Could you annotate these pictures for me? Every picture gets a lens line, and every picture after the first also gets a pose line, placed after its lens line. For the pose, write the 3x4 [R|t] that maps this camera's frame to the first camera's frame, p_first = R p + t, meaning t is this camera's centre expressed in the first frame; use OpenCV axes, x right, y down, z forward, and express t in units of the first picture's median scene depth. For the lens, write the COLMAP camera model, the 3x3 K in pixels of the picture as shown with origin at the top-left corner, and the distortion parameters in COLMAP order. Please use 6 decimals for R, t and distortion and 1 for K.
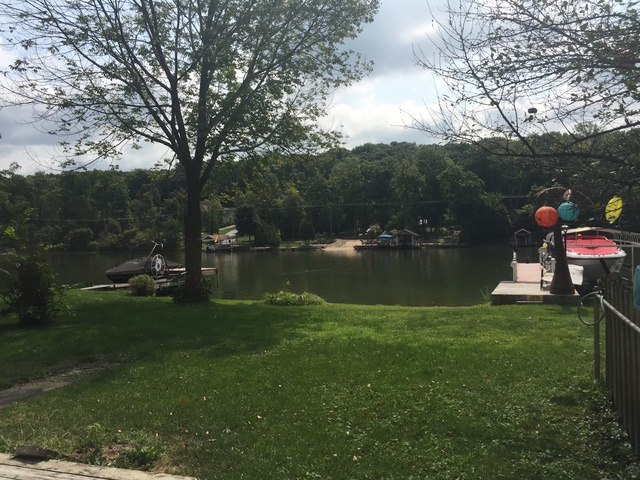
lens RADIAL K [[540.9, 0, 320.0], [0, 540.9, 240.0], [0, 0, 1]] dist [0.001768, -0.016141]
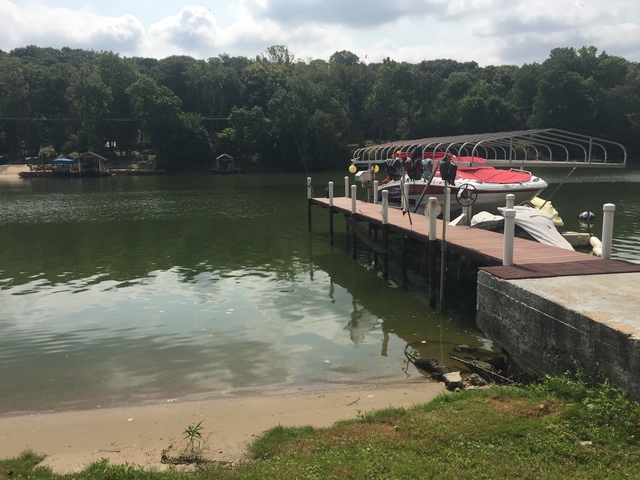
lens RADIAL K [[540.9, 0, 320.0], [0, 540.9, 240.0], [0, 0, 1]] dist [0.001768, -0.016141]
pose [[0.844857, -0.065955, 0.530911, 0.009081], [-0.005506, 0.991247, 0.131904, 0.002148], [-0.534963, -0.114364, 0.837099, 0.105767]]
